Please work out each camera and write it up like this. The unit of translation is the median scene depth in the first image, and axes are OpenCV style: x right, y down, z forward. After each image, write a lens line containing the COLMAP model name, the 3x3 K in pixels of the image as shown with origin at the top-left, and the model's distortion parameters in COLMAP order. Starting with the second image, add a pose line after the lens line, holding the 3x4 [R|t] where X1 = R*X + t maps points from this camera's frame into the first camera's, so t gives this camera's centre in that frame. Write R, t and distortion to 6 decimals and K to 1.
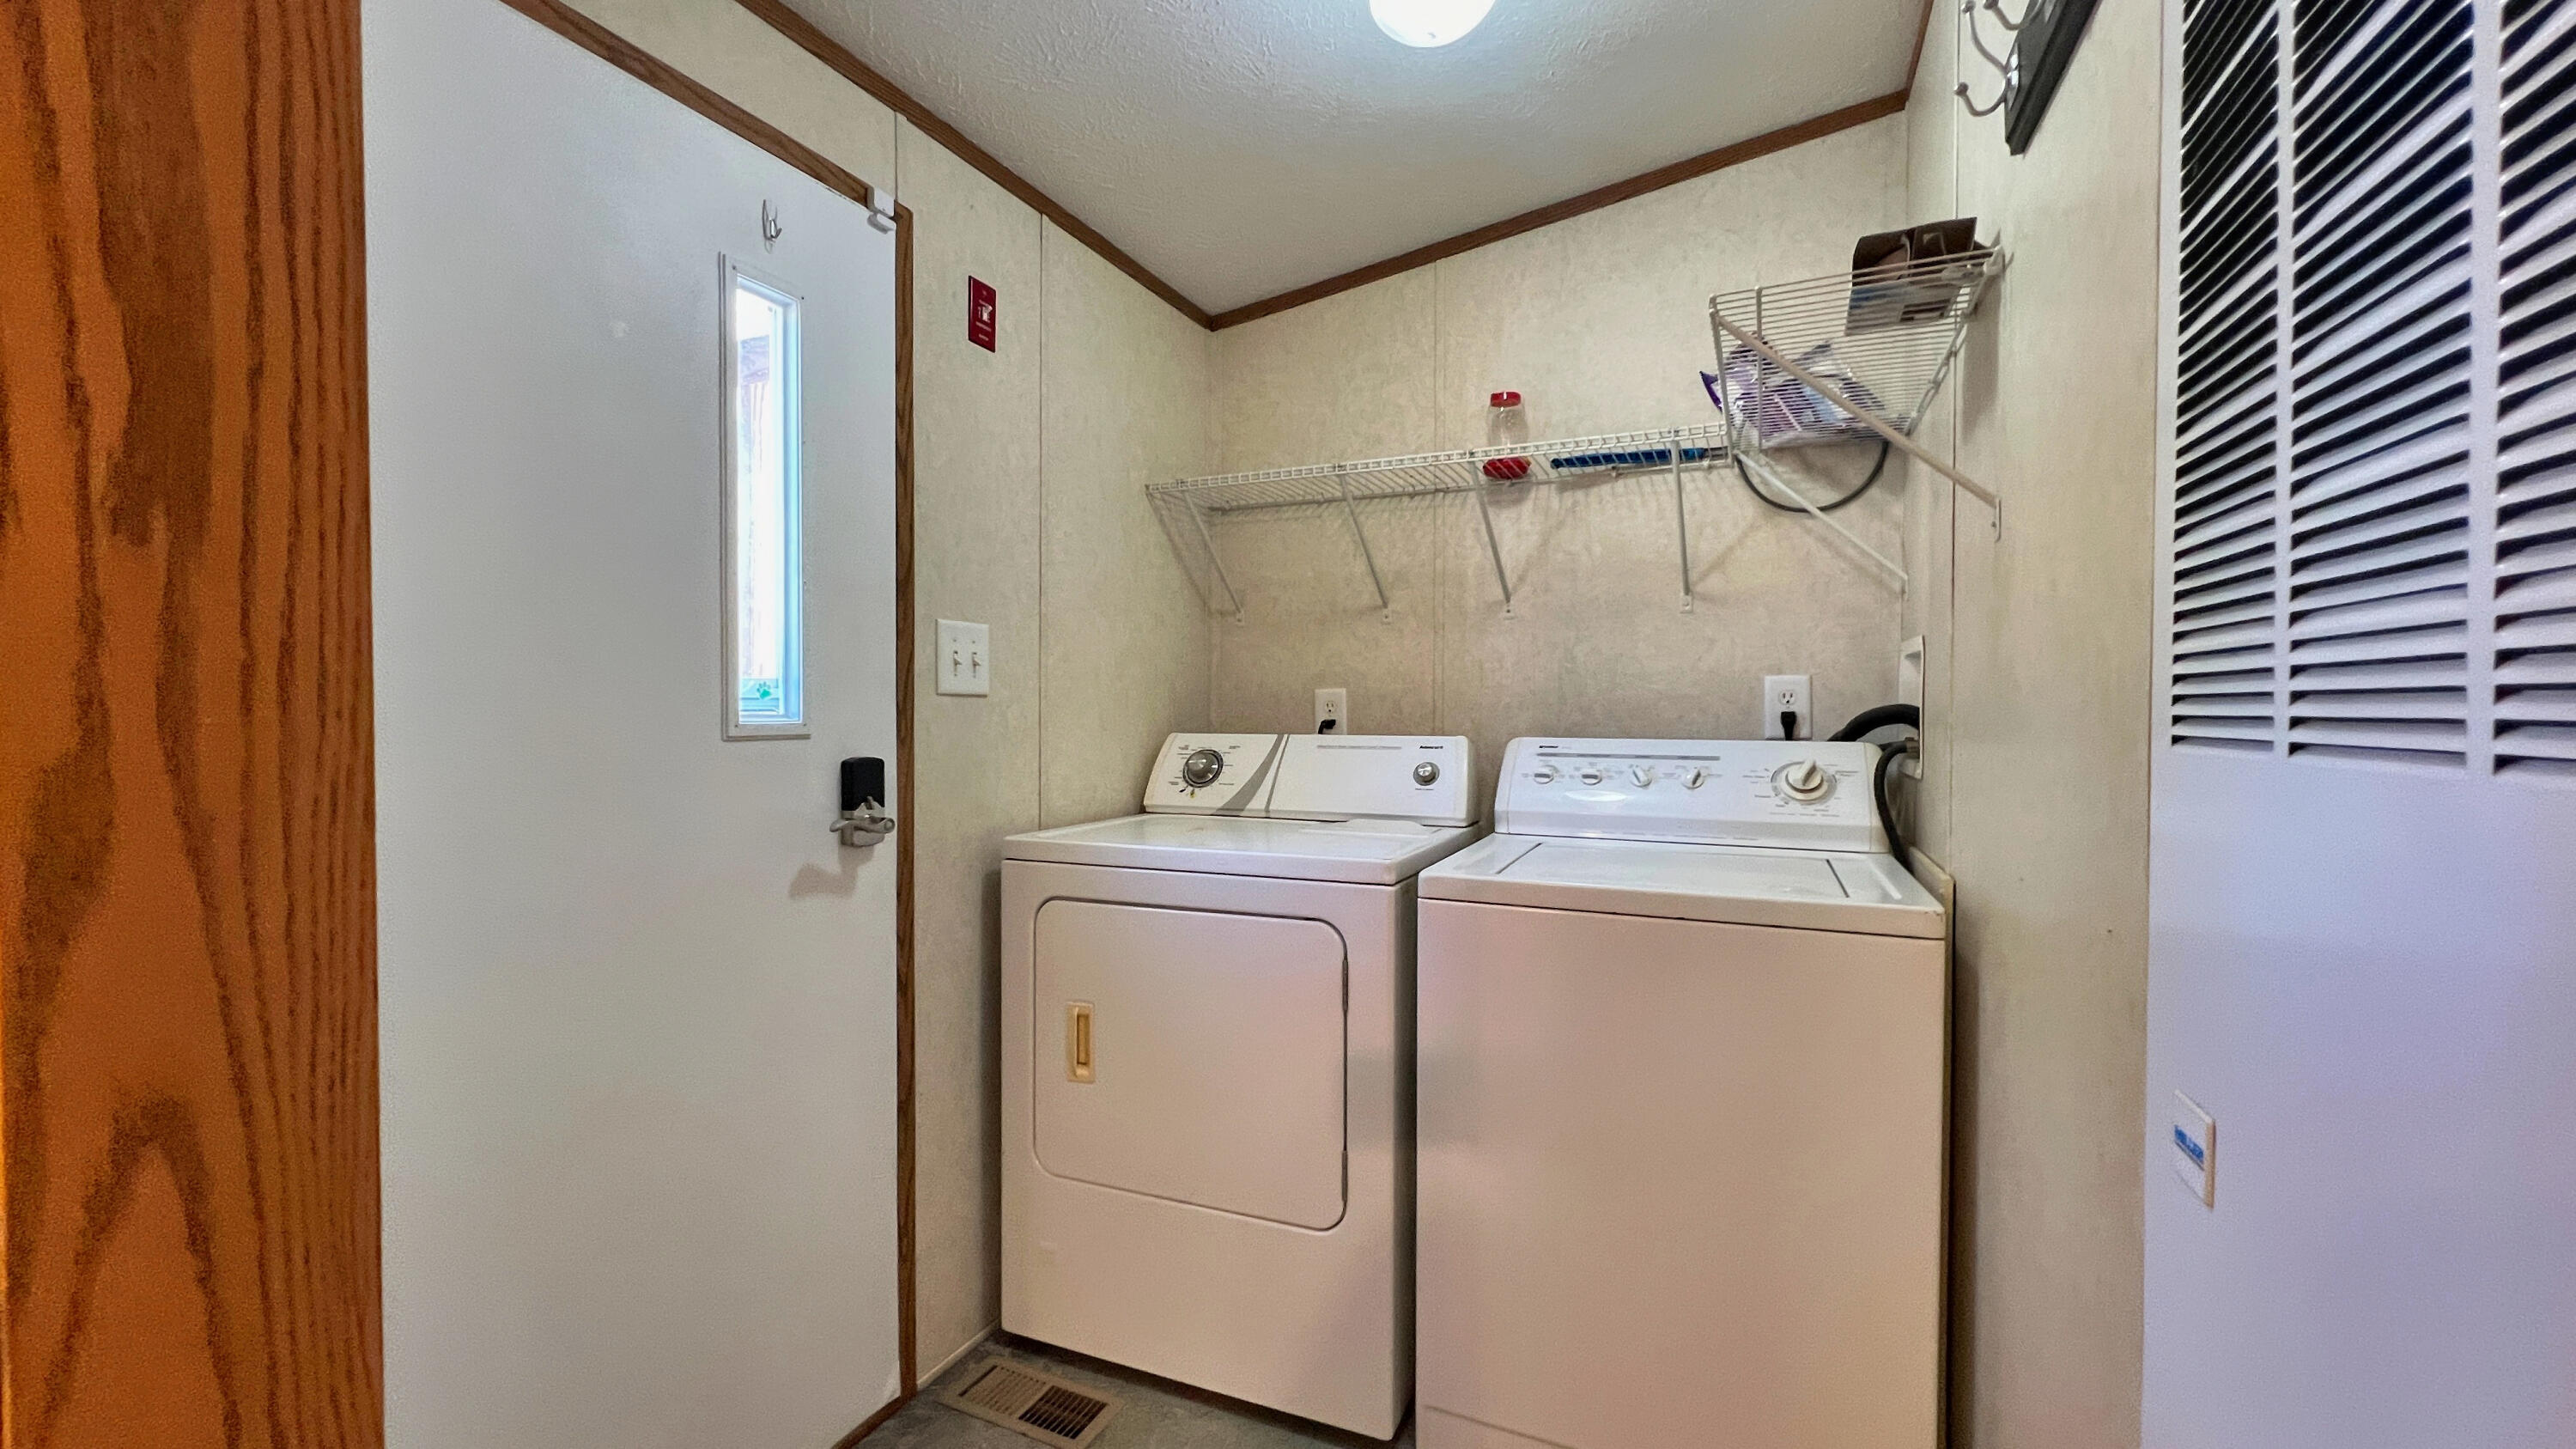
lens RADIAL K [[1008.9, 0, 1288.0], [0, 1008.9, 724.5], [0, 0, 1]] dist [-0.000295, -0.000009]
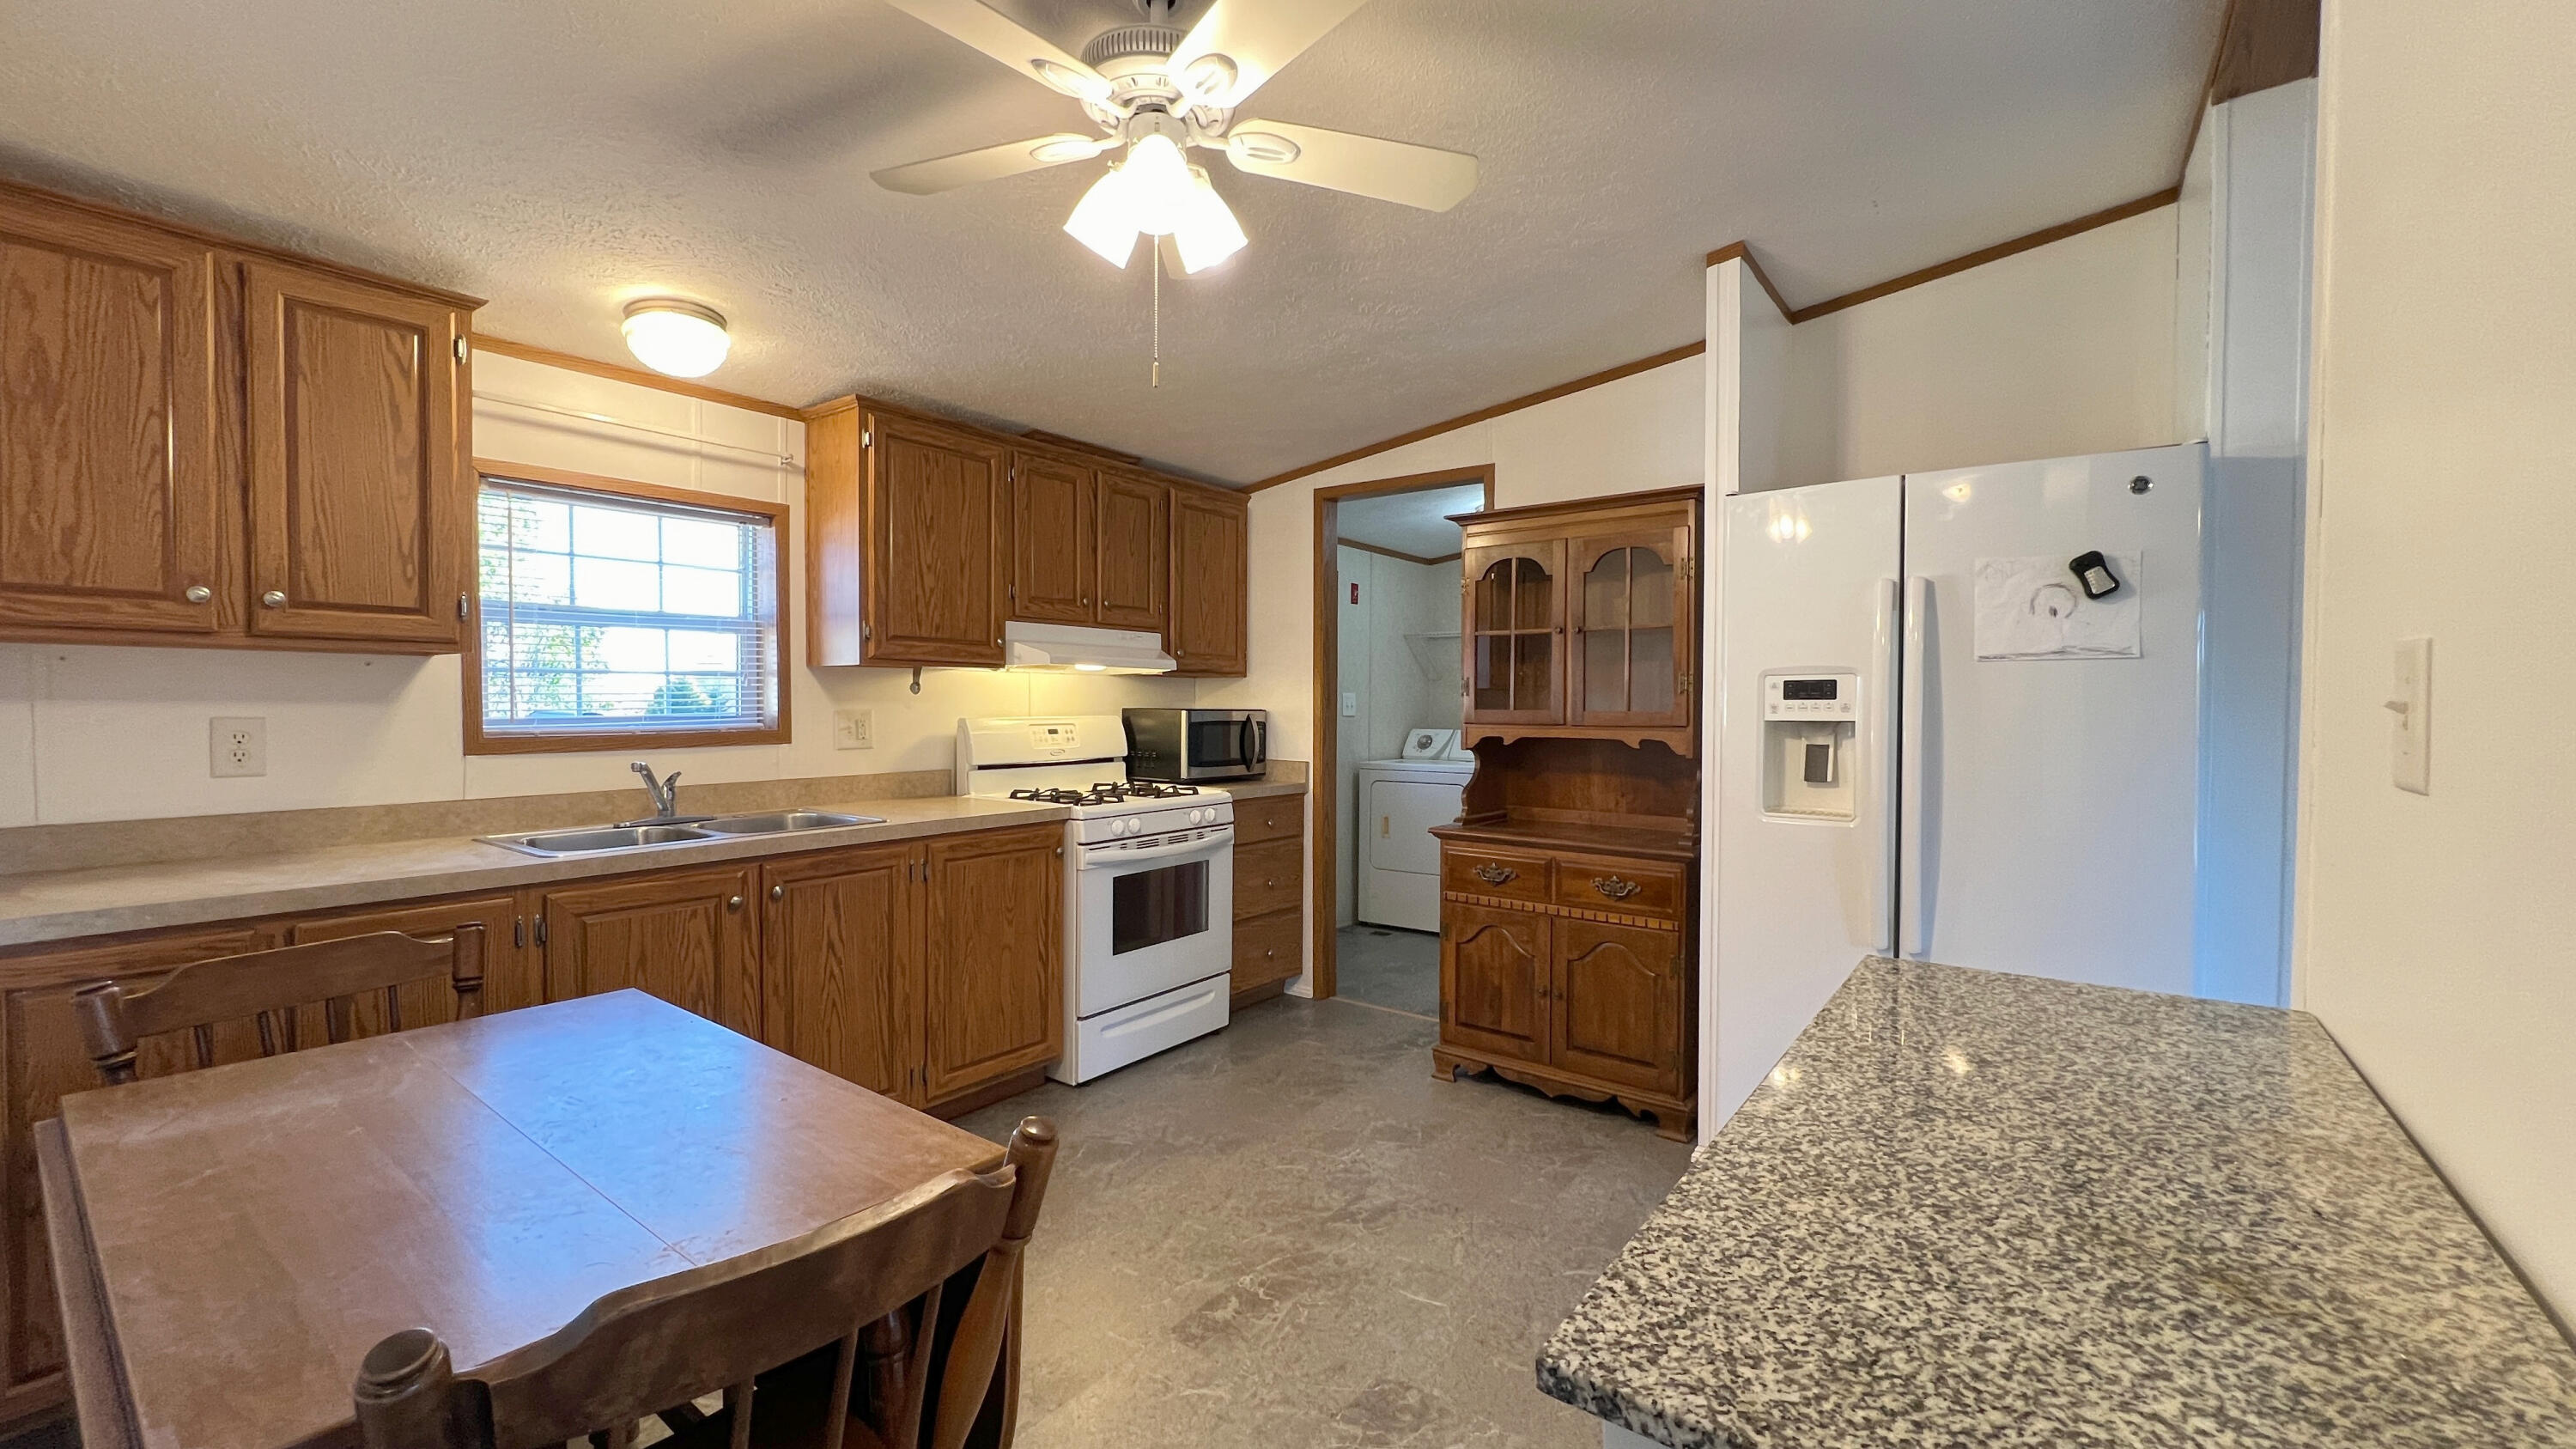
lens RADIAL K [[1008.9, 0, 1288.0], [0, 1008.9, 724.5], [0, 0, 1]] dist [-0.000295, -0.000009]
pose [[0.975229, 0.009260, -0.221005, 0.175474], [-0.006543, 0.999894, 0.013024, -0.040813], [0.221102, -0.011255, 0.975186, -1.944959]]
